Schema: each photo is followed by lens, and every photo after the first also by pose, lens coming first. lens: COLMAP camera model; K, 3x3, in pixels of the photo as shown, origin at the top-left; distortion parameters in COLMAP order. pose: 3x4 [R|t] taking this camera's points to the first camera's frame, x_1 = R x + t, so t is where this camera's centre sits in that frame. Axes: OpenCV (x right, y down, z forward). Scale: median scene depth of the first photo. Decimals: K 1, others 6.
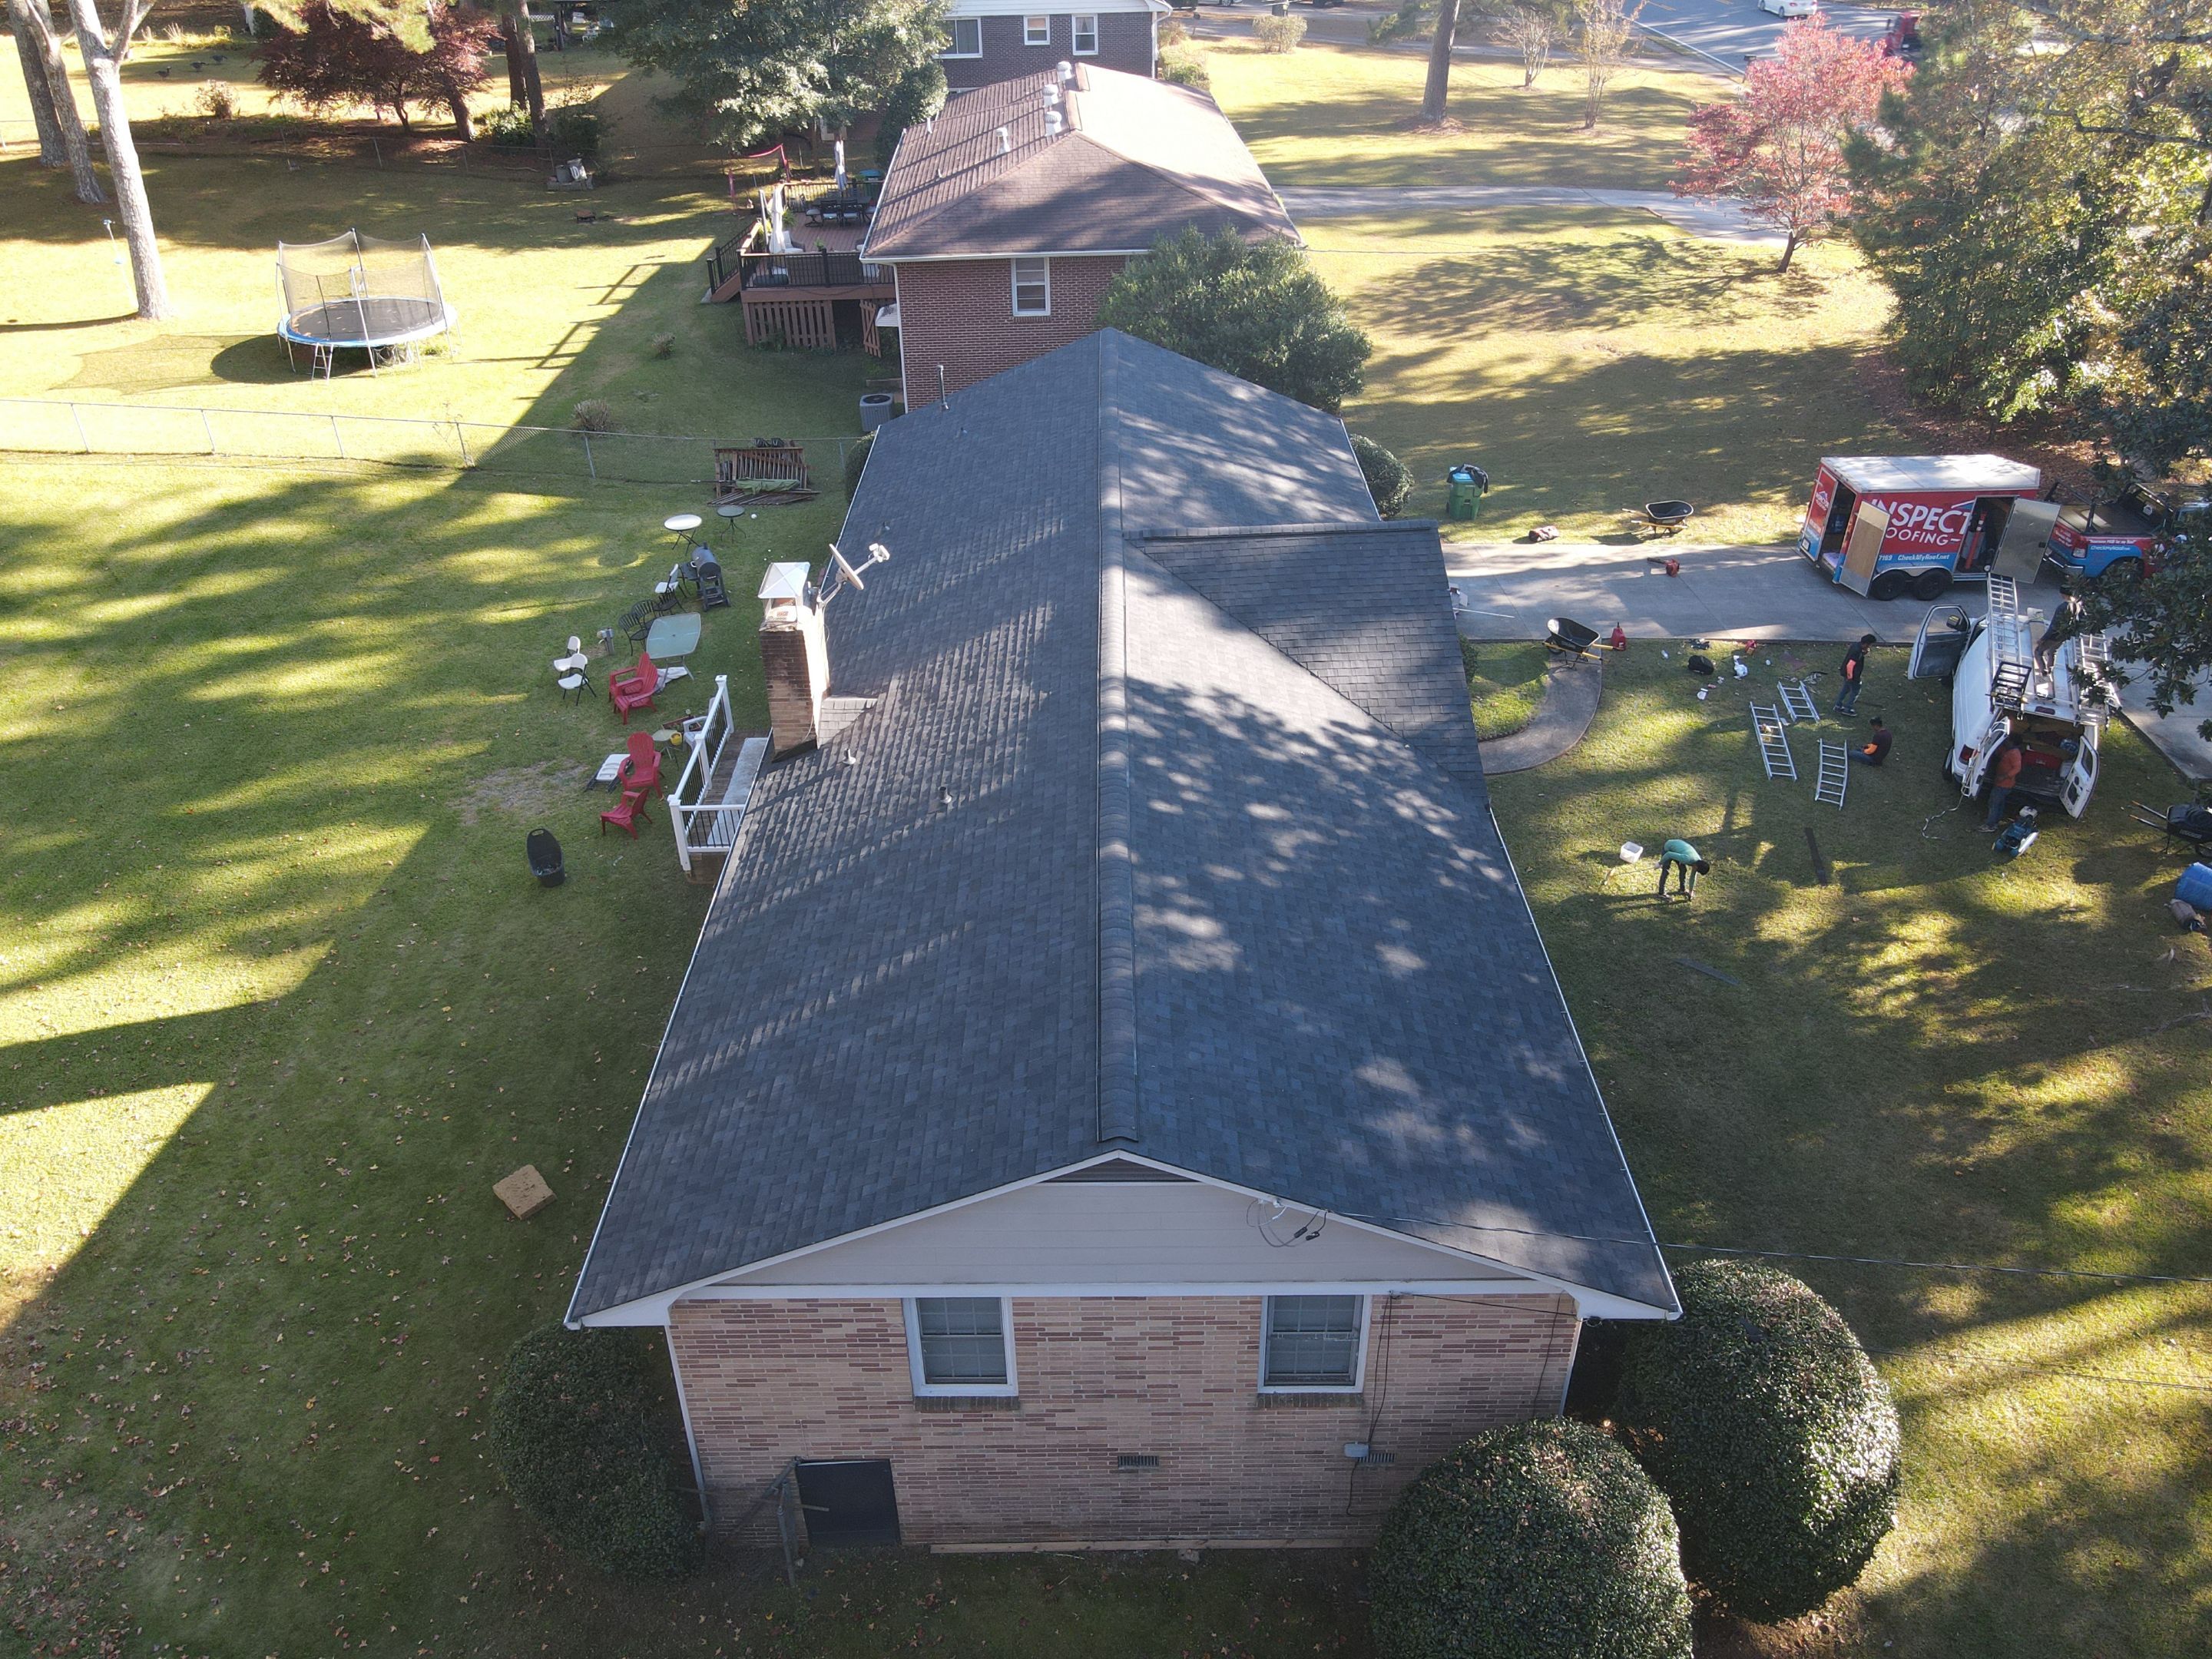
lens RADIAL K [[1648.9, 0, 1093.7], [0, 1648.9, 820.9], [0, 0, 1]] dist [0.009833, 0.002689]
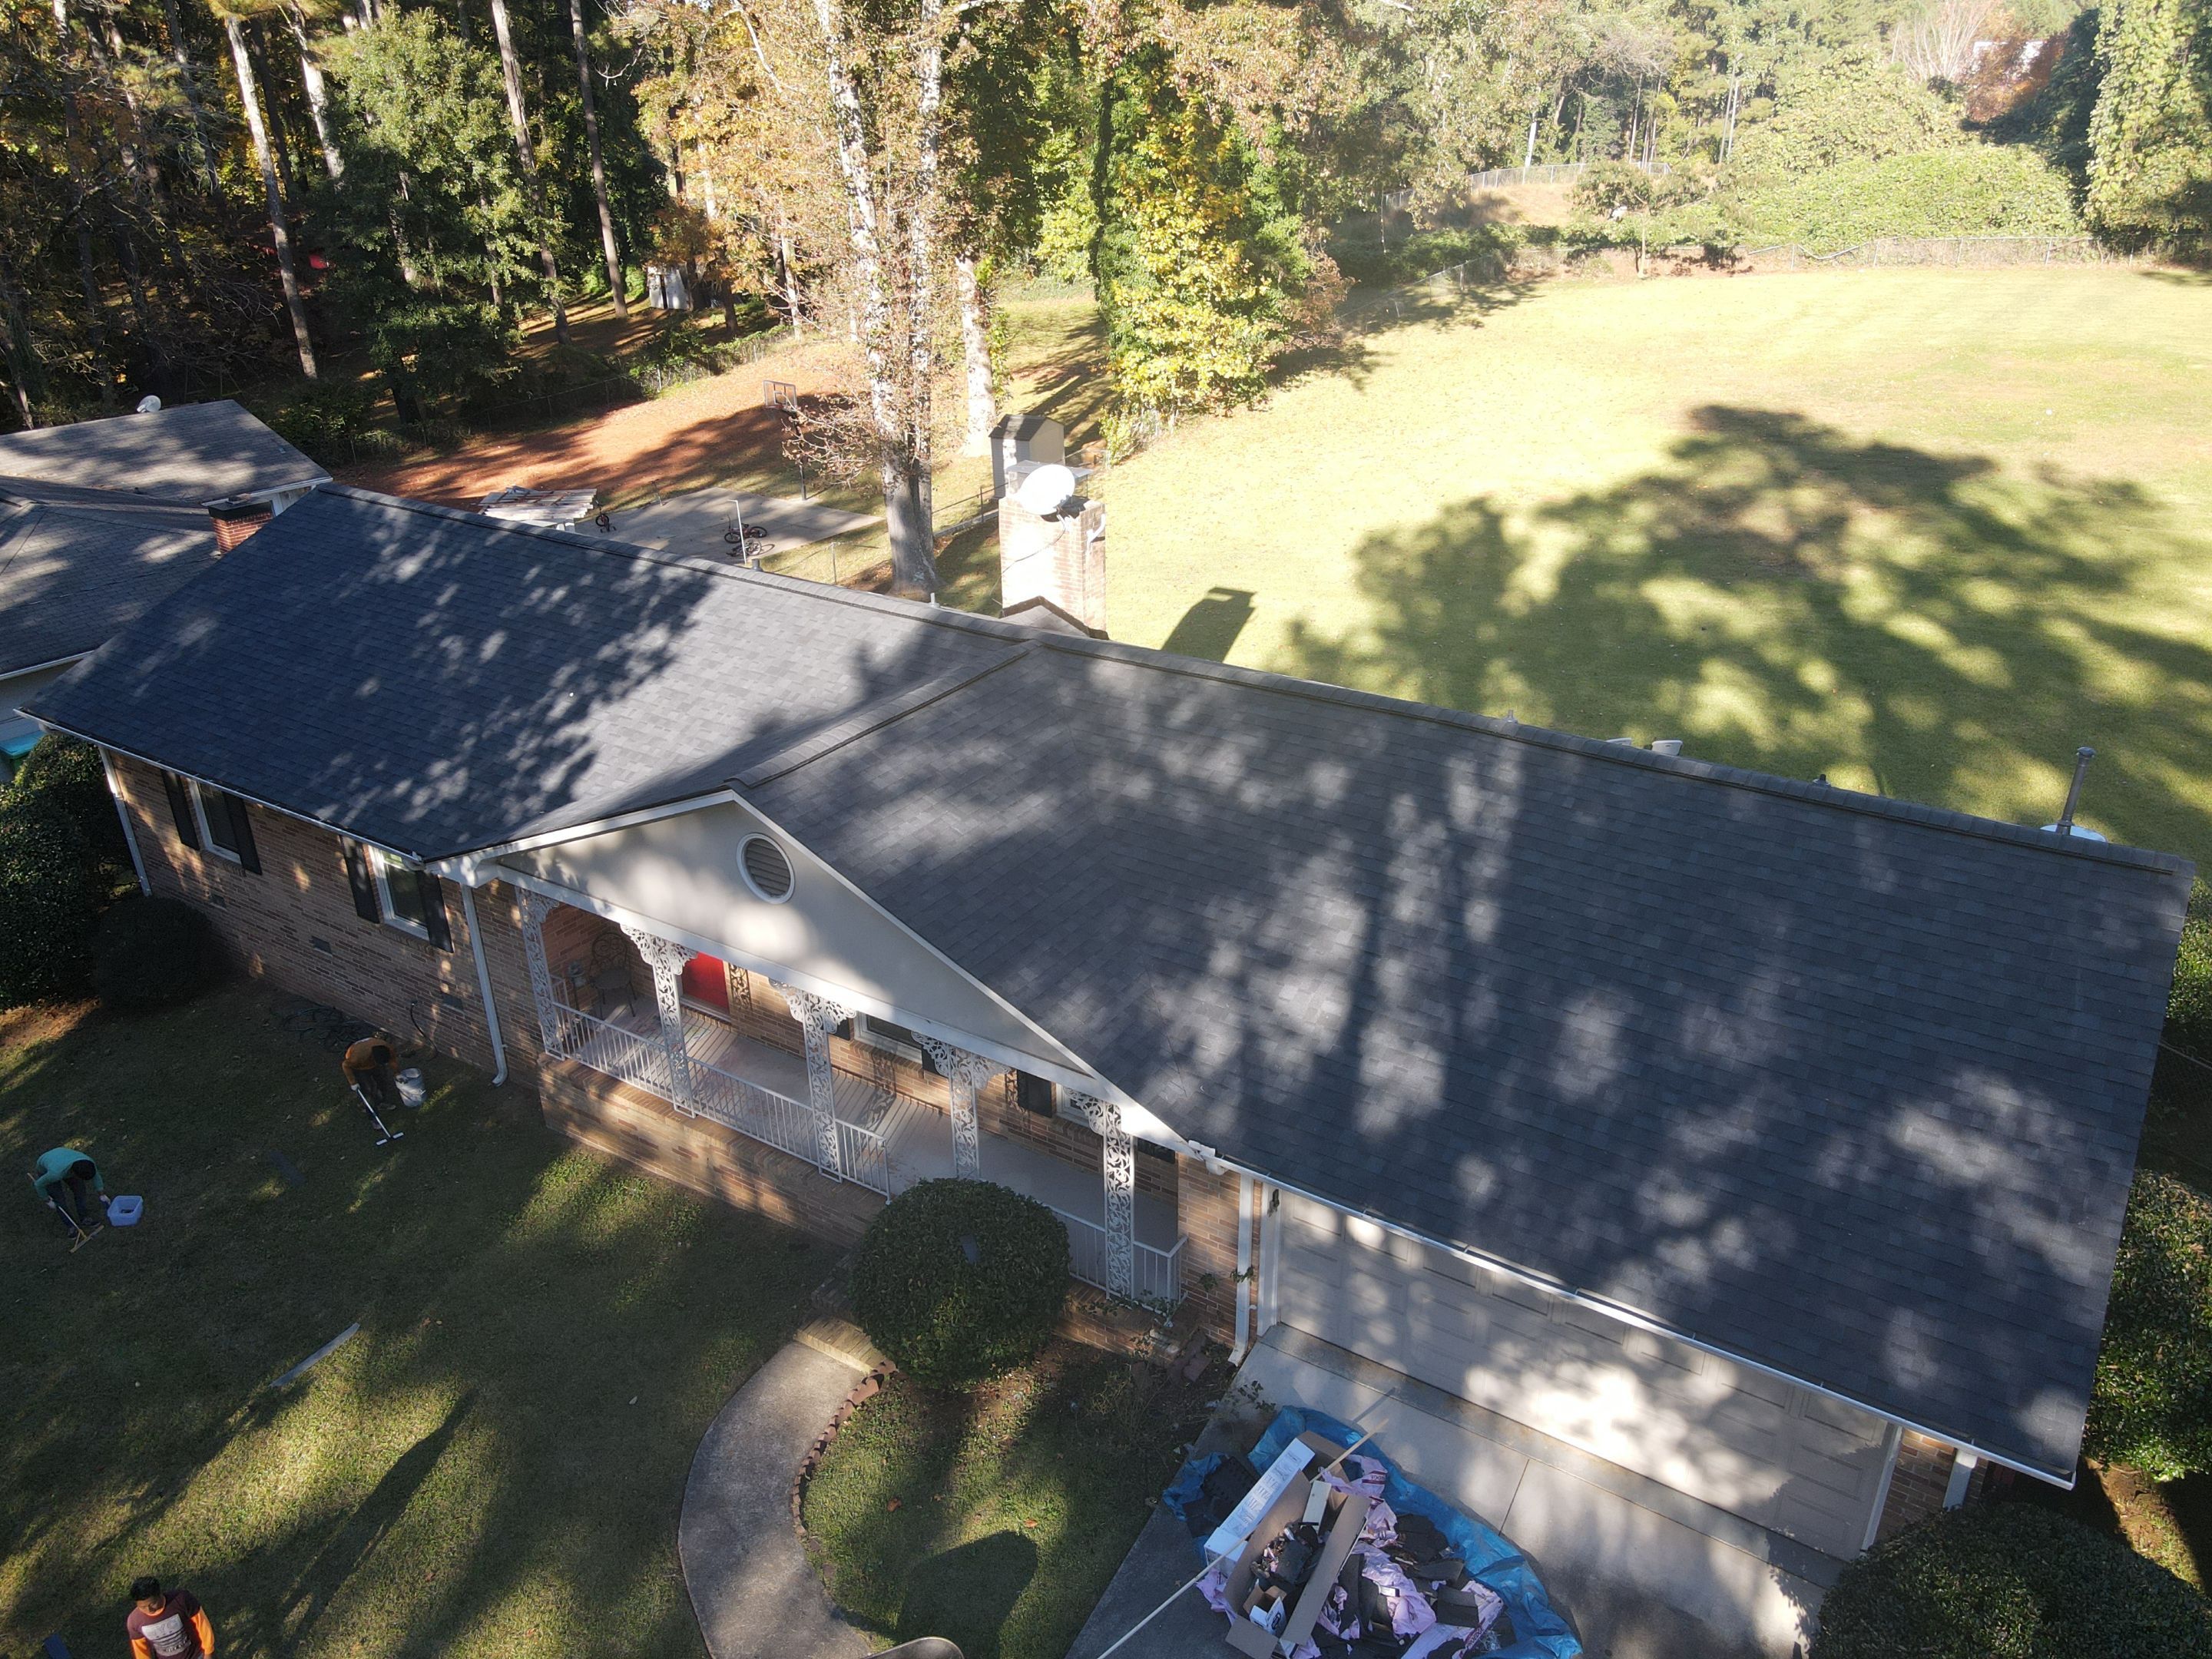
lens RADIAL K [[1648.9, 0, 1095.2], [0, 1648.9, 837.6], [0, 0, 1]] dist [0.009833, 0.002689]
pose [[-0.537499, 0.375730, -0.754931, 0.585084], [-0.436375, 0.642126, 0.630279, -0.599312], [0.721576, 0.668207, -0.181183, 1.222028]]
